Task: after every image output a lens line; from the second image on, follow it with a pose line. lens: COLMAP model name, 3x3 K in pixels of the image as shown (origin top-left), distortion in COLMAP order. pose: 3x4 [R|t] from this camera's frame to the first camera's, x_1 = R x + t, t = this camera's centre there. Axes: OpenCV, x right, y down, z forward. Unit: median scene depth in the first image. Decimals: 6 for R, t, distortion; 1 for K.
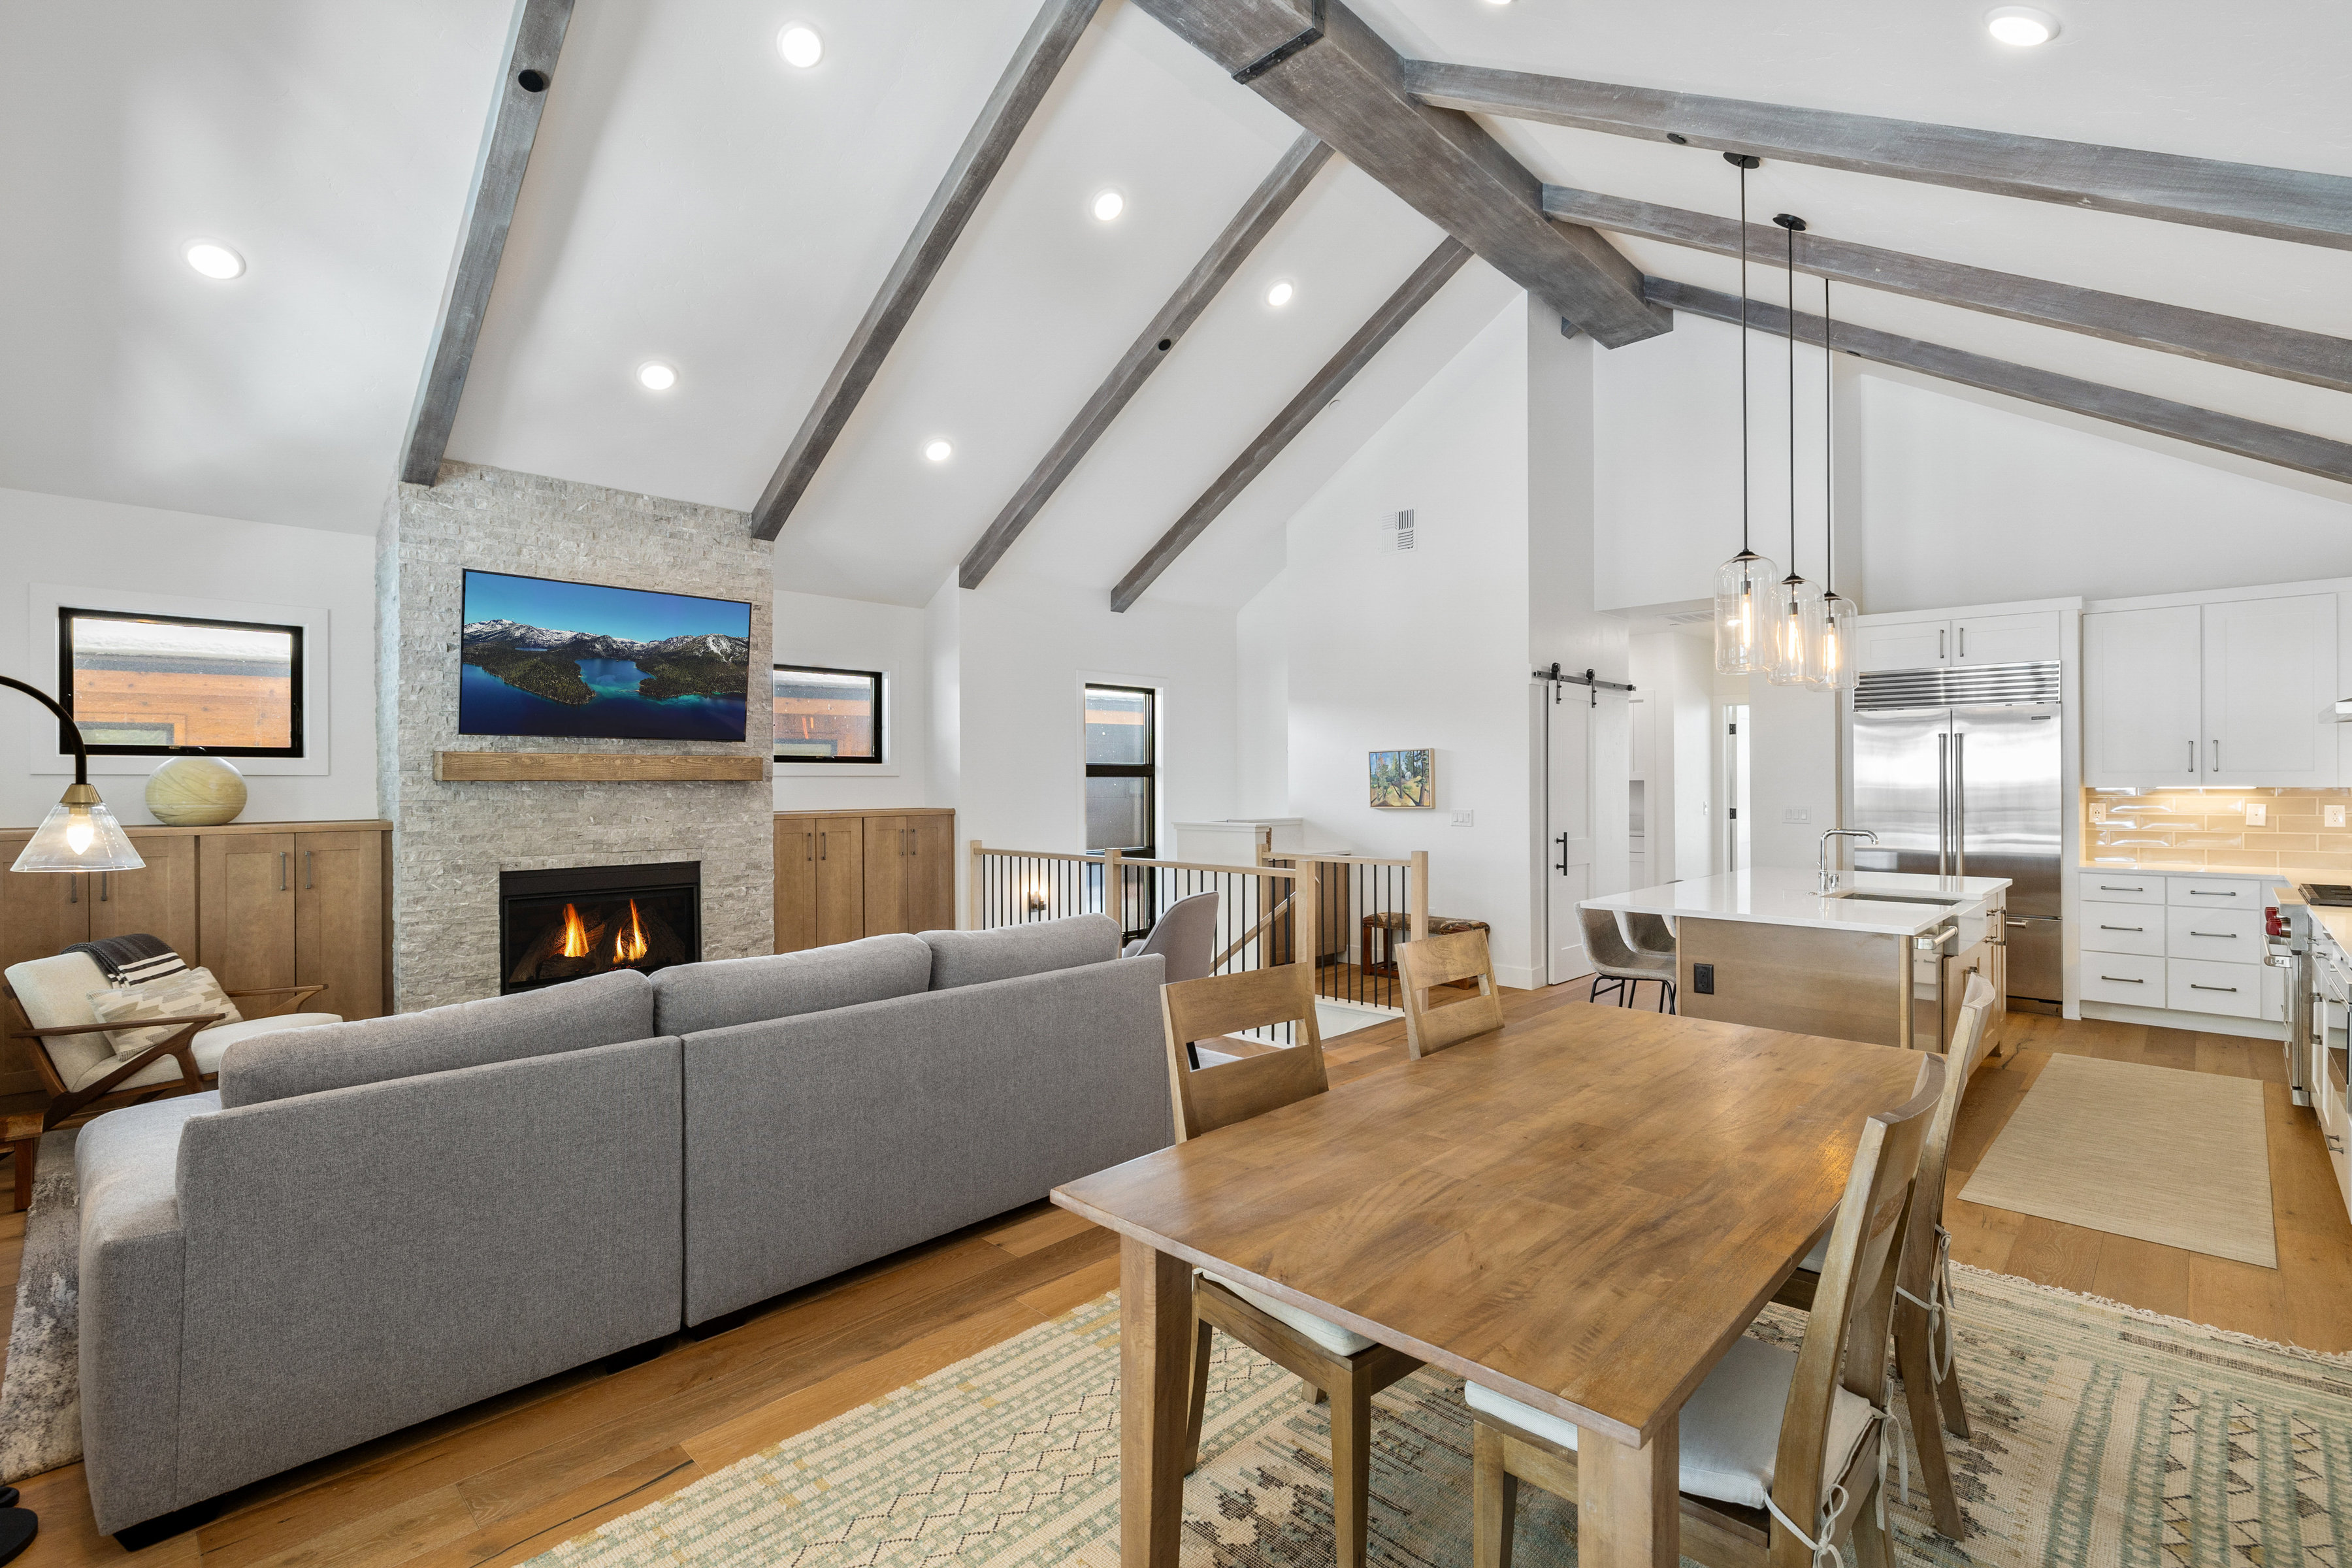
lens RADIAL K [[1069.6, 0, 1176.9], [0, 1069.6, 771.0], [0, 0, 1]] dist [-0.004795, 0.001374]
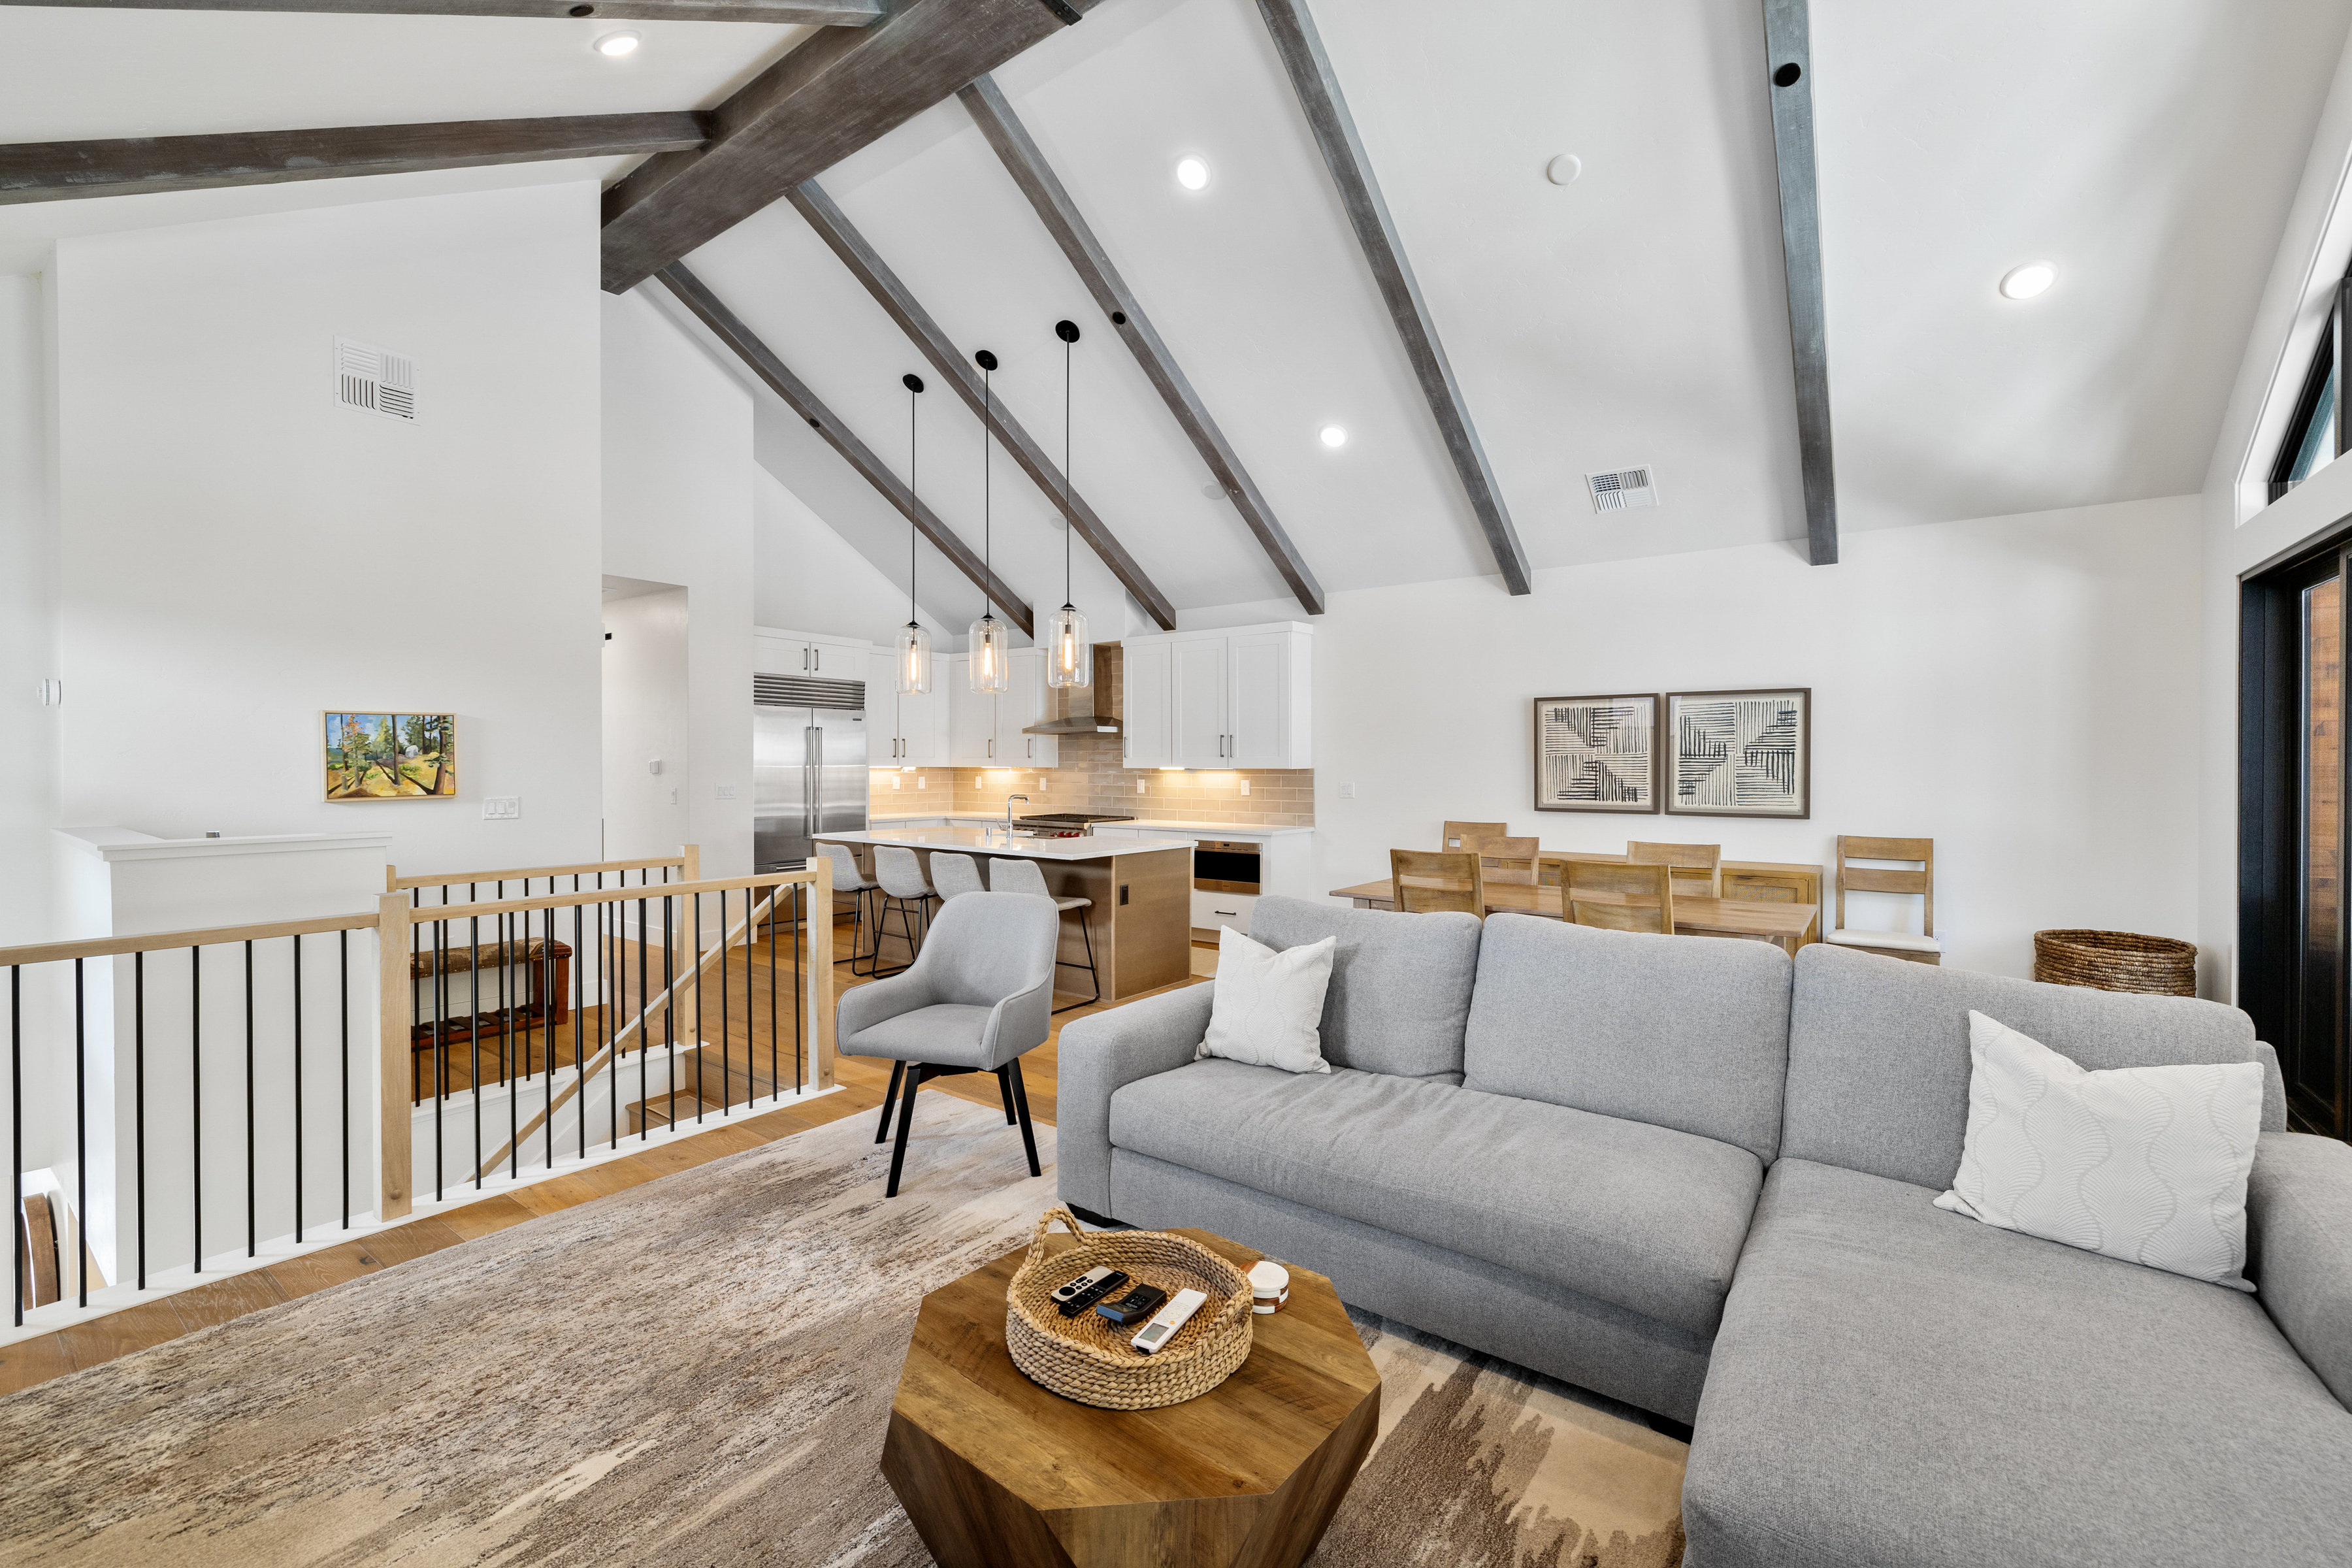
lens RADIAL K [[983.1, 0, 1172.1], [0, 983.1, 768.6], [0, 0, 1]] dist [0.003851, -0.001079]
pose [[-0.130657, -0.002219, 0.991425, -0.599101], [-0.011160, 0.999937, 0.000767, 0.012179], [-0.991365, -0.010964, -0.130674, 0.761464]]
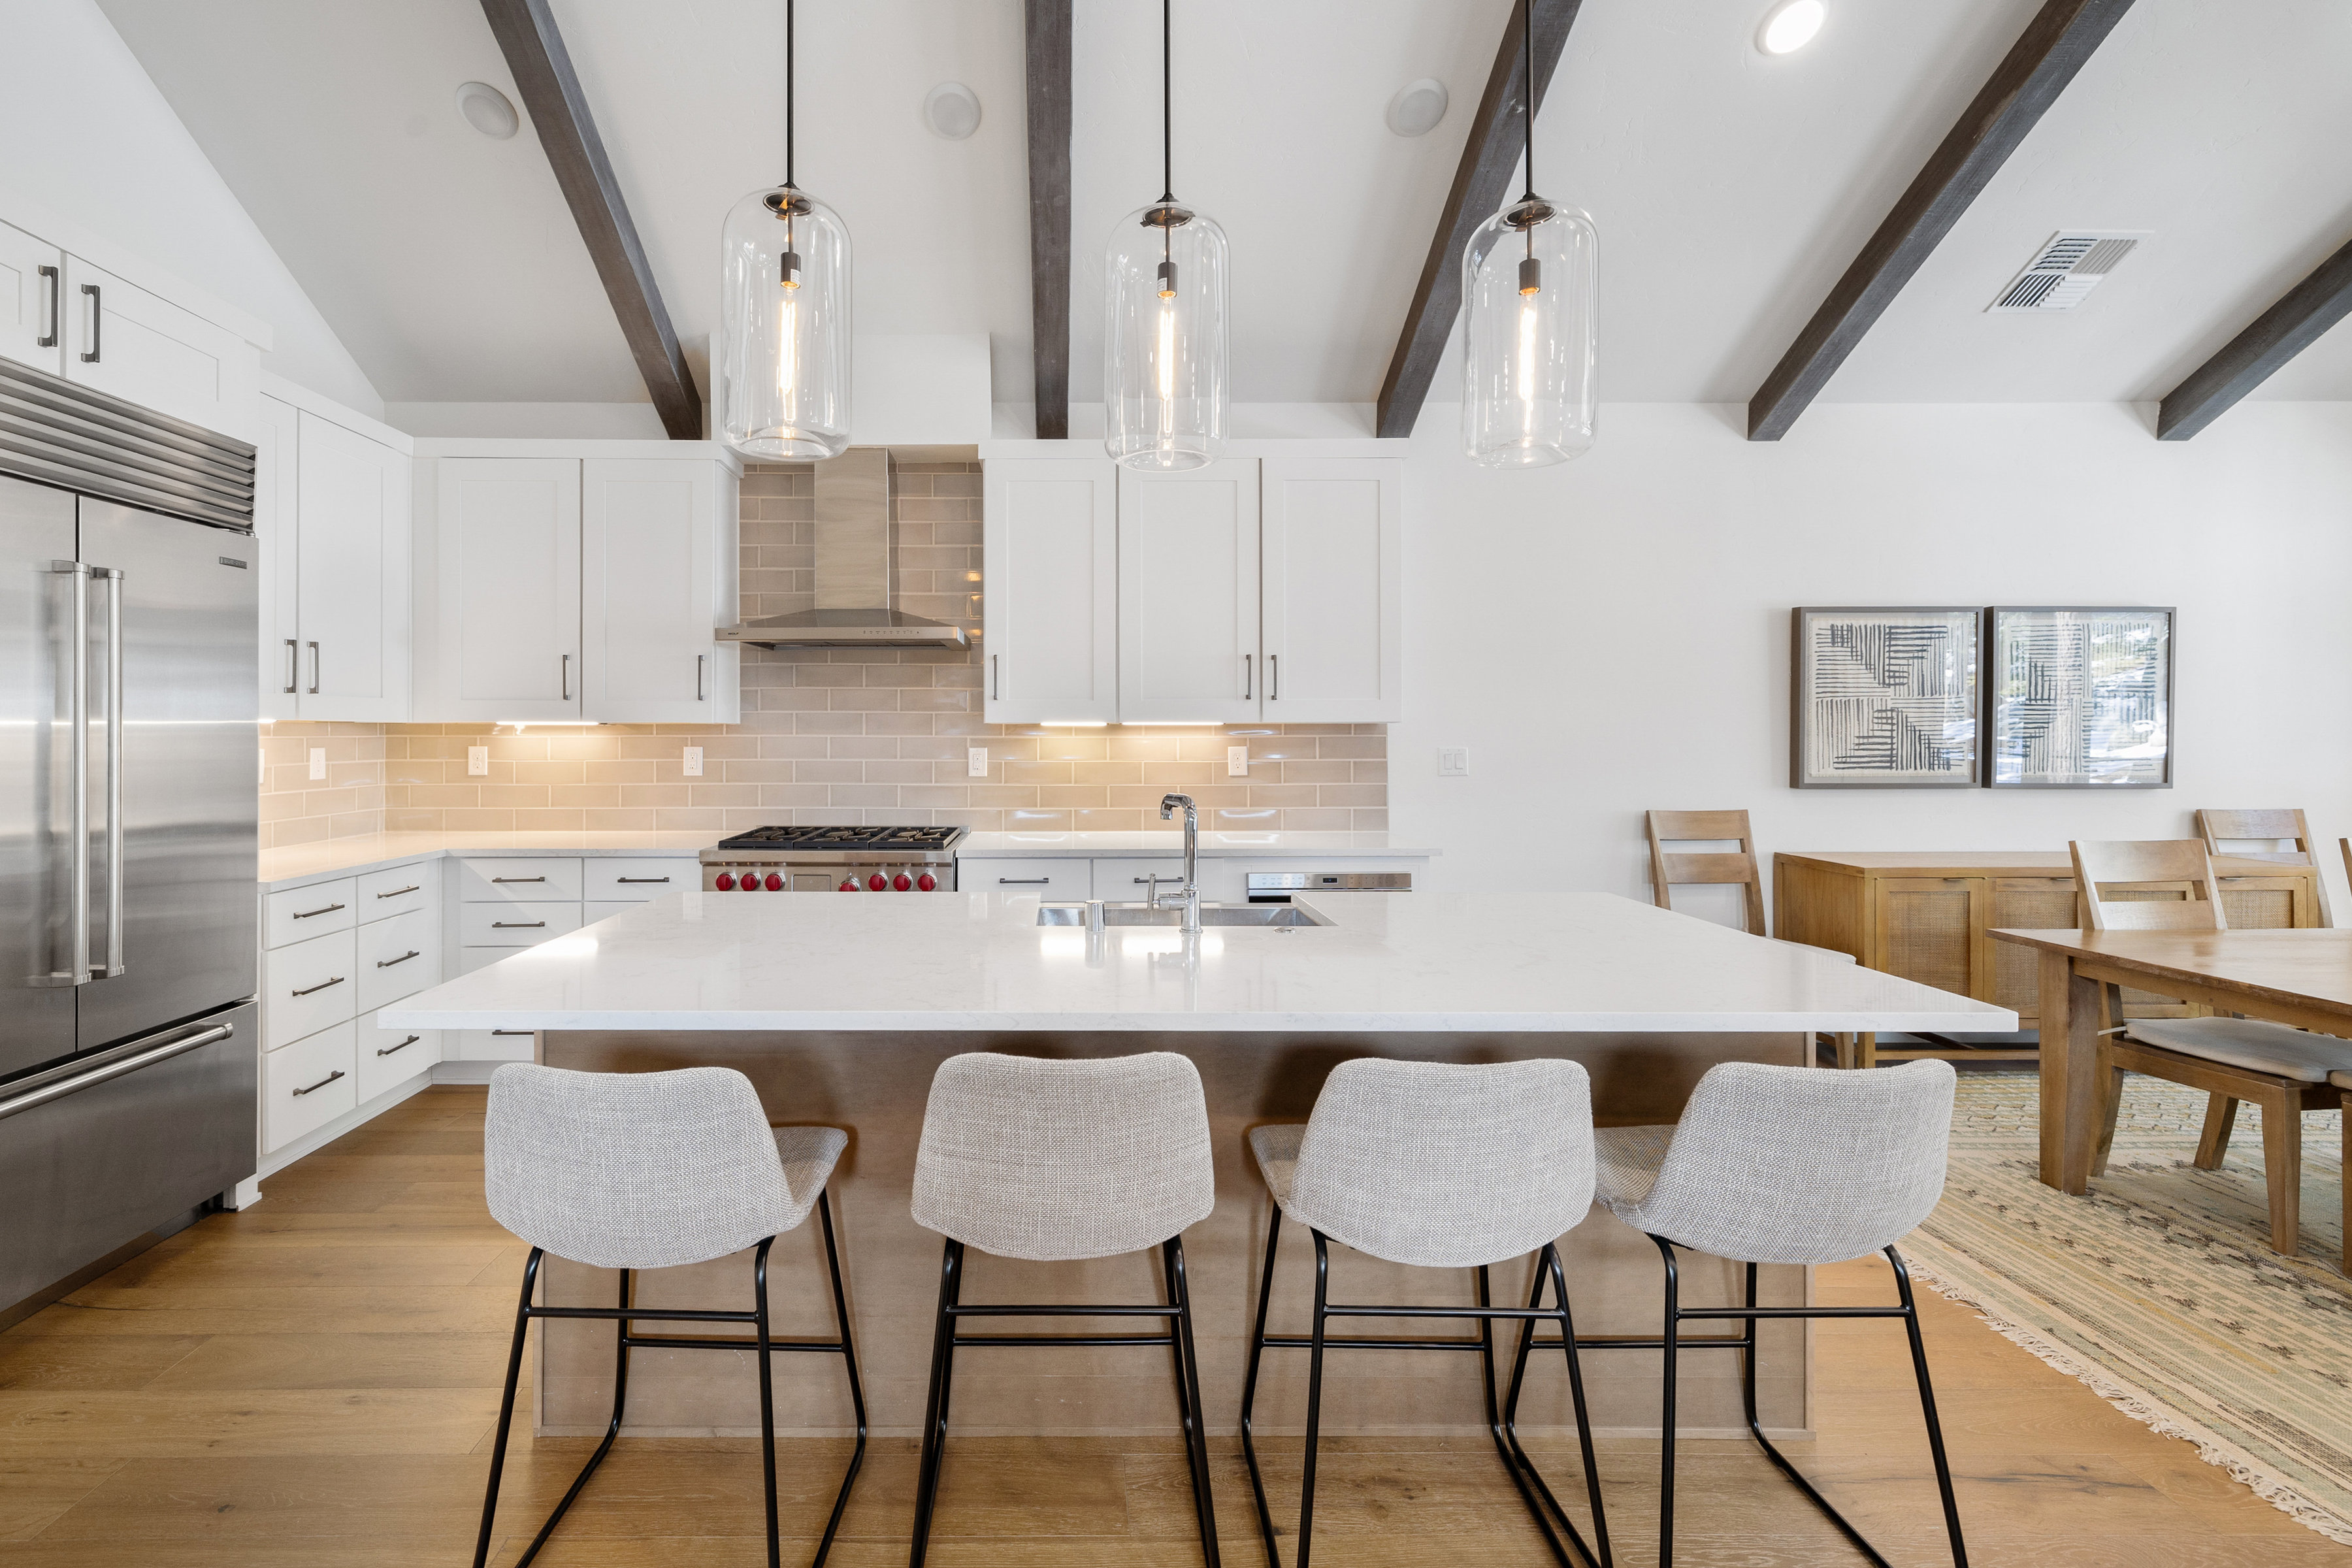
lens RADIAL K [[1036.4, 0, 1068.0], [0, 1036.4, 729.6], [0, 0, 1]] dist [0.003983, -0.000130]
pose [[-0.699337, 0.004929, 0.714775, 0.258707], [-0.004748, 0.999922, -0.011540, 0.024918], [-0.714777, -0.011464, -0.699259, 1.076515]]
